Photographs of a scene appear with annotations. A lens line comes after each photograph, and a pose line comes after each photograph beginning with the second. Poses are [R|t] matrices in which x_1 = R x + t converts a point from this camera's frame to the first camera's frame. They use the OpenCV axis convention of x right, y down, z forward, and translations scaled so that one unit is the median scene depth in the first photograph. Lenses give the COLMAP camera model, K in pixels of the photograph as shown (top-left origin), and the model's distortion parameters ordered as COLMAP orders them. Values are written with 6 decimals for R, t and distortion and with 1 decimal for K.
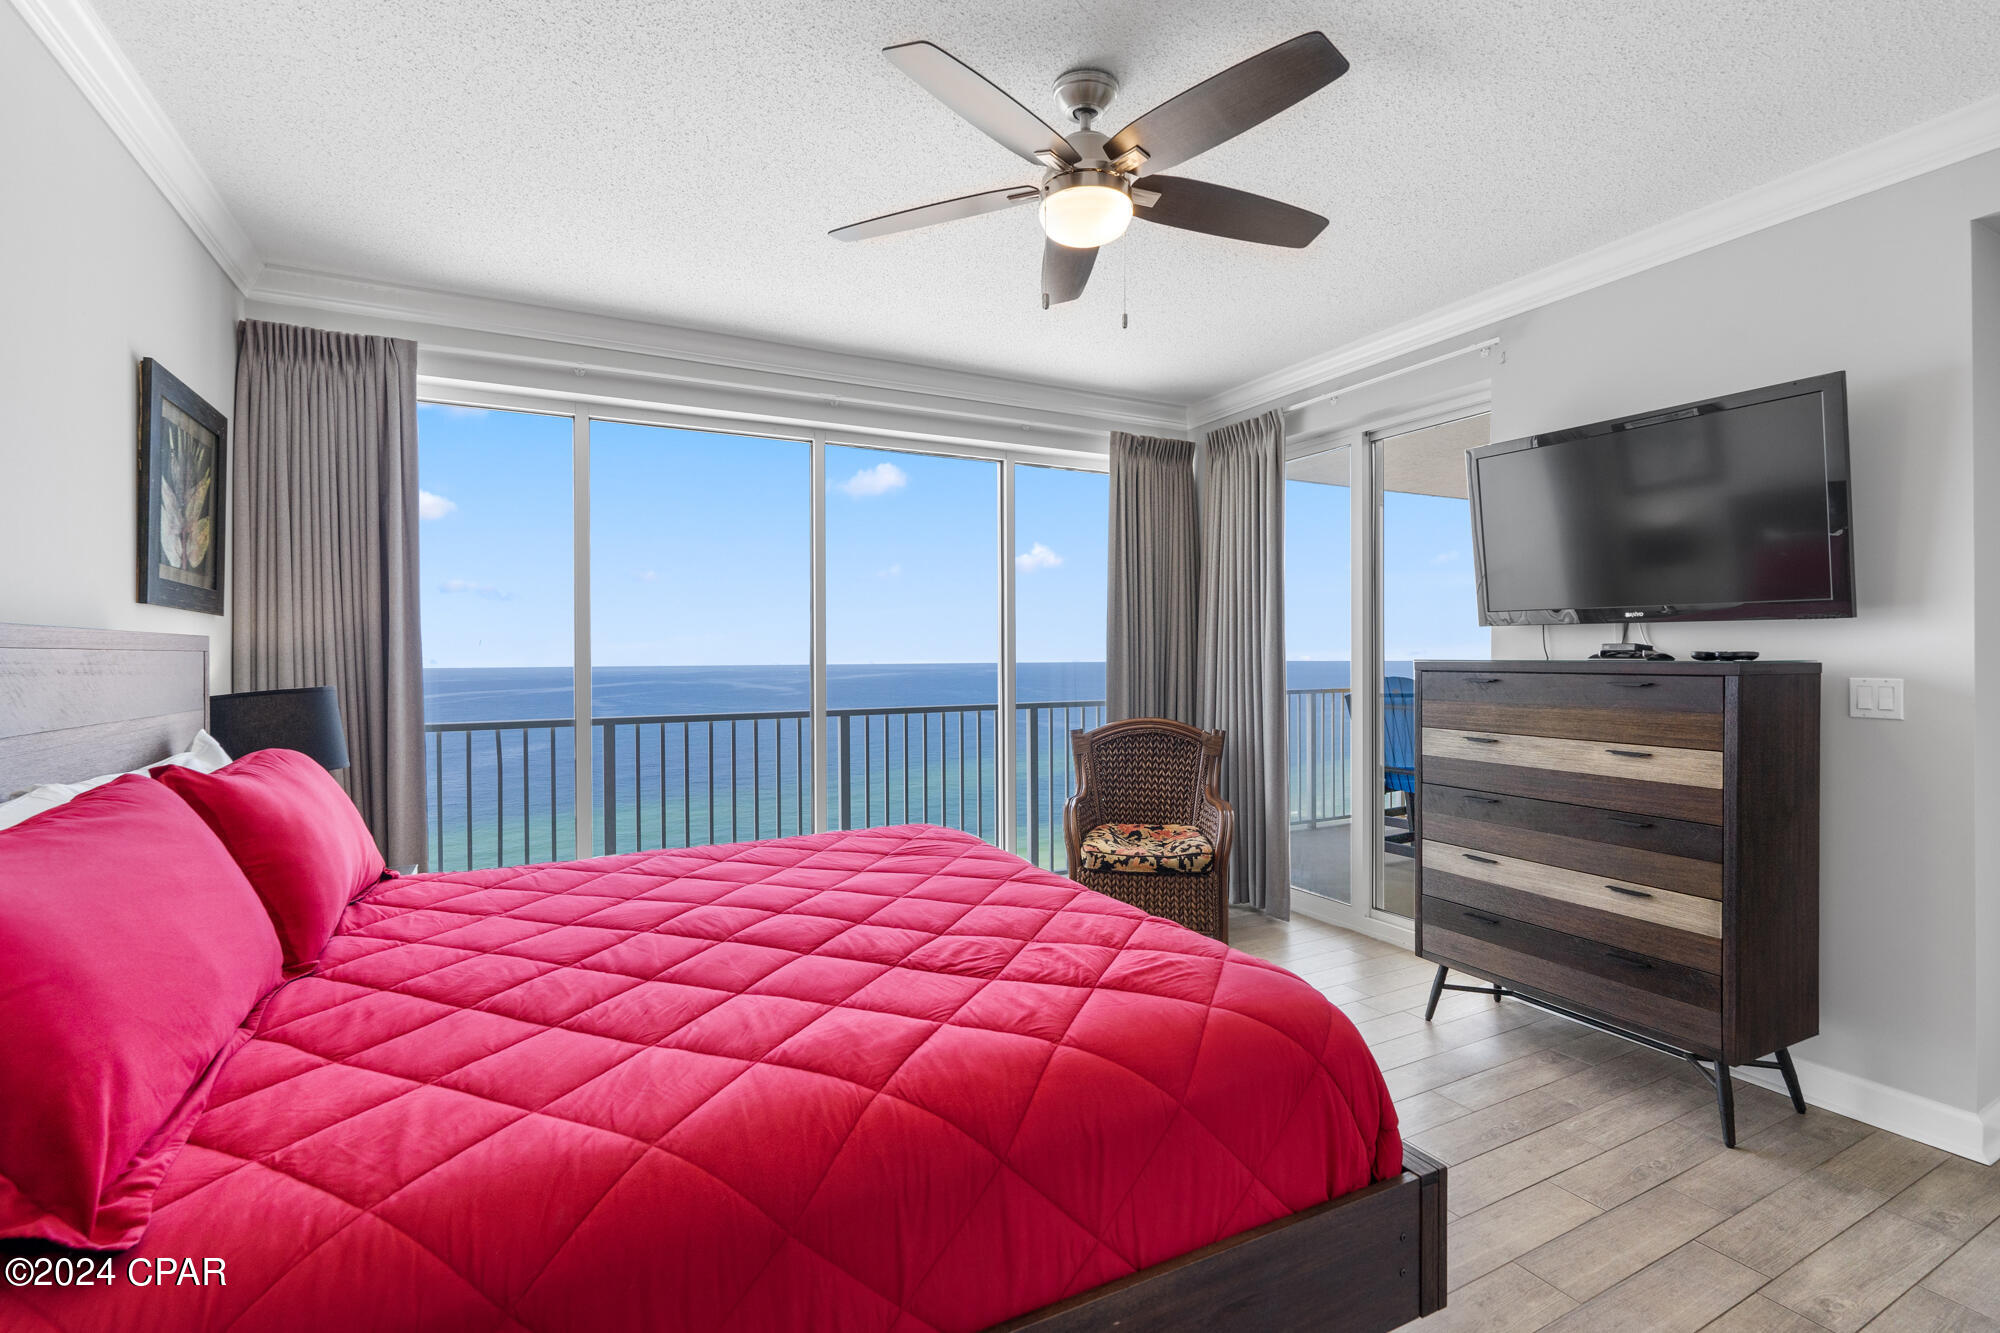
lens RADIAL K [[885.7, 0, 996.2], [0, 885.7, 657.7], [0, 0, 1]] dist [-0.006633, 0.000579]
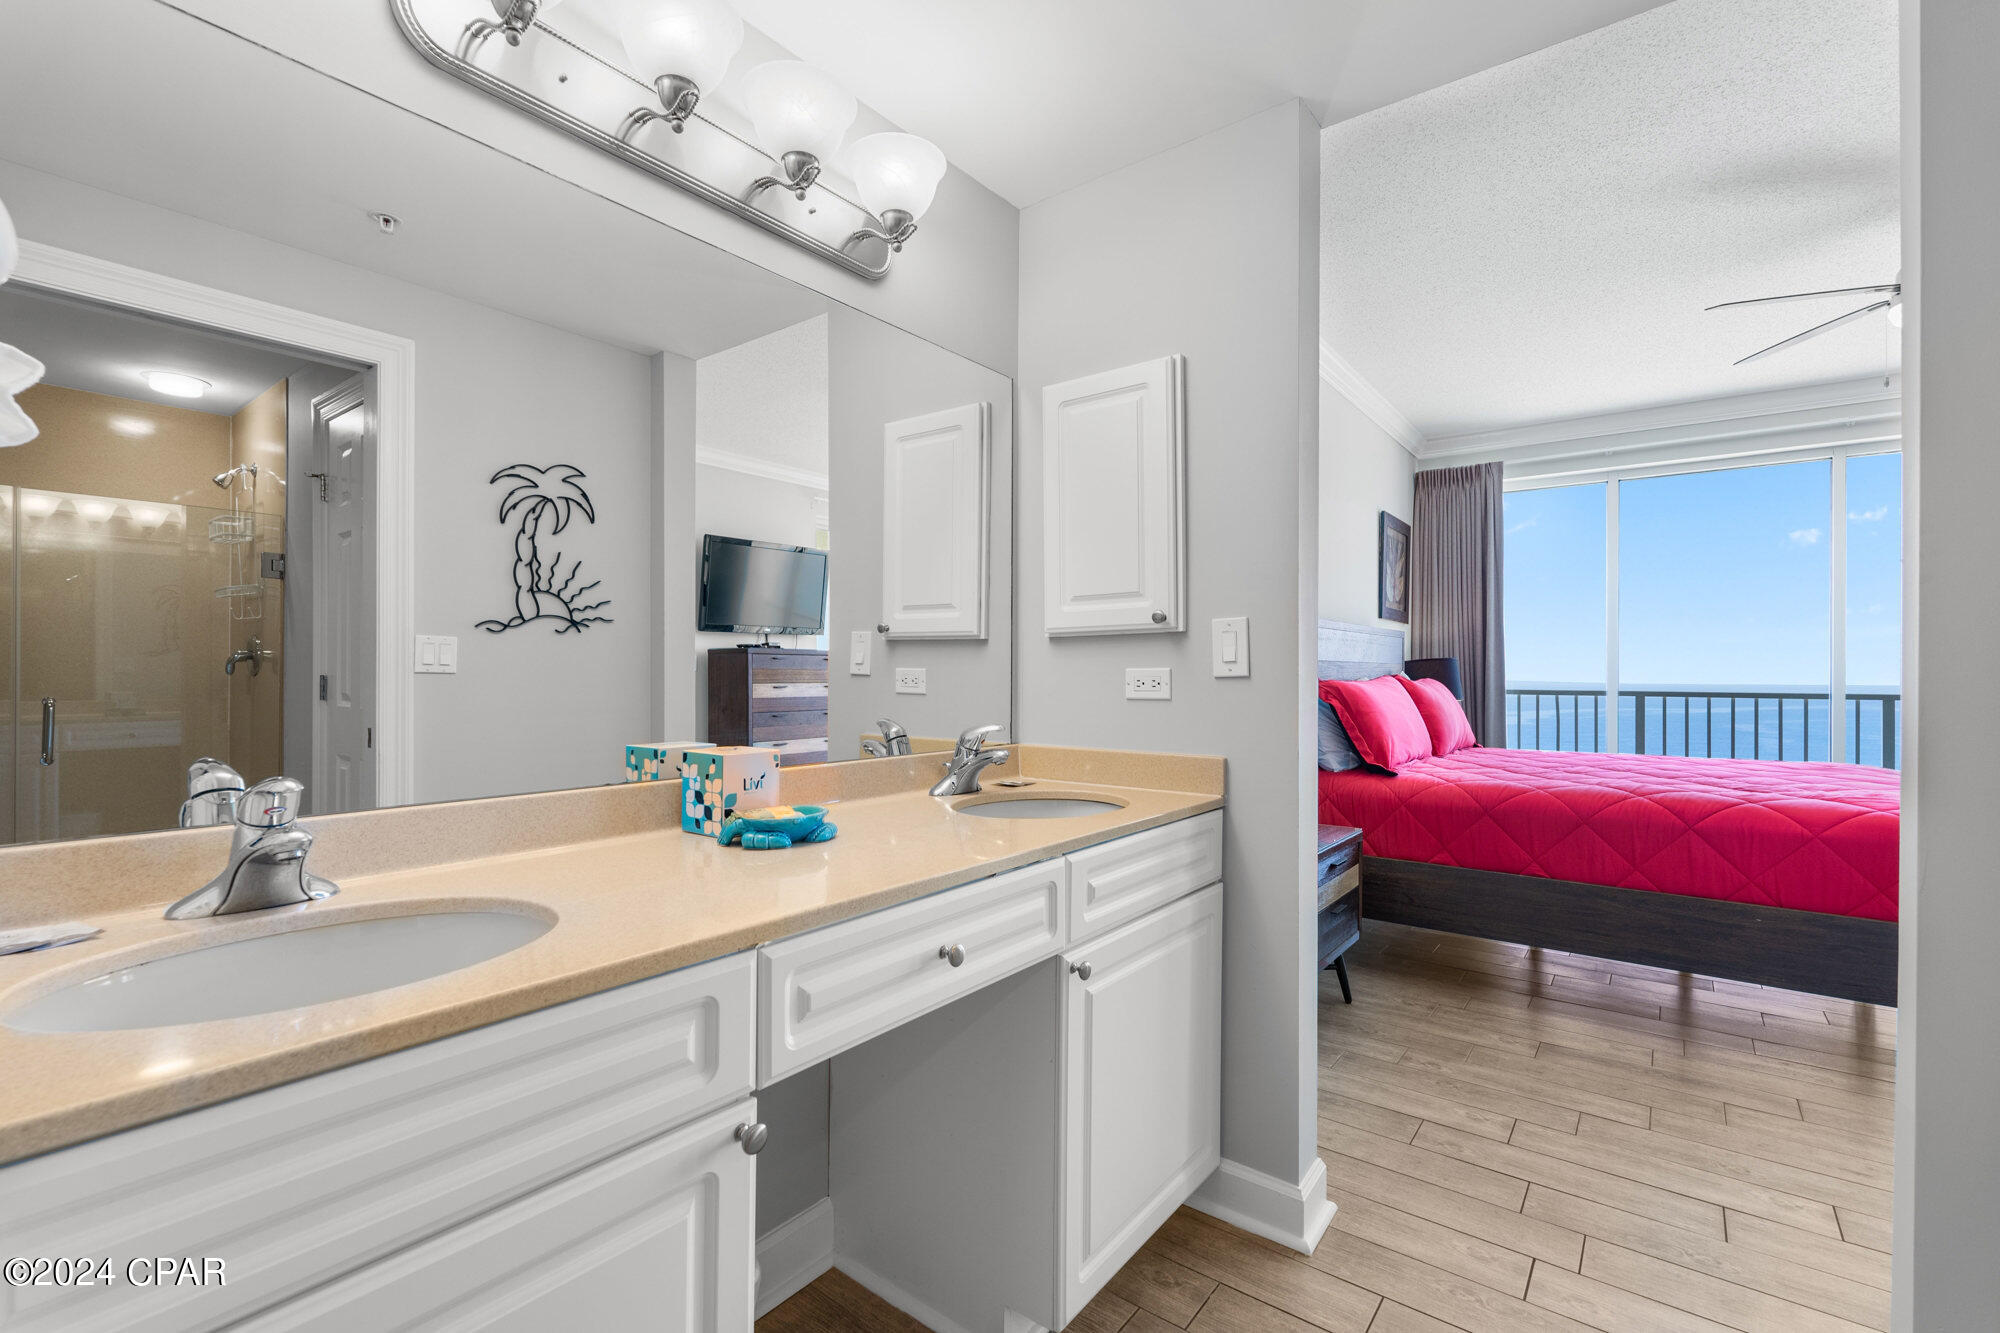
lens RADIAL K [[885.7, 0, 1001.6], [0, 885.7, 666.2], [0, 0, 1]] dist [-0.006633, 0.000579]
pose [[0.420630, 0.004028, -0.907223, 0.625949], [-0.011856, 0.999929, -0.001058, 0.068633], [0.907155, 0.011201, 0.420648, -0.764838]]
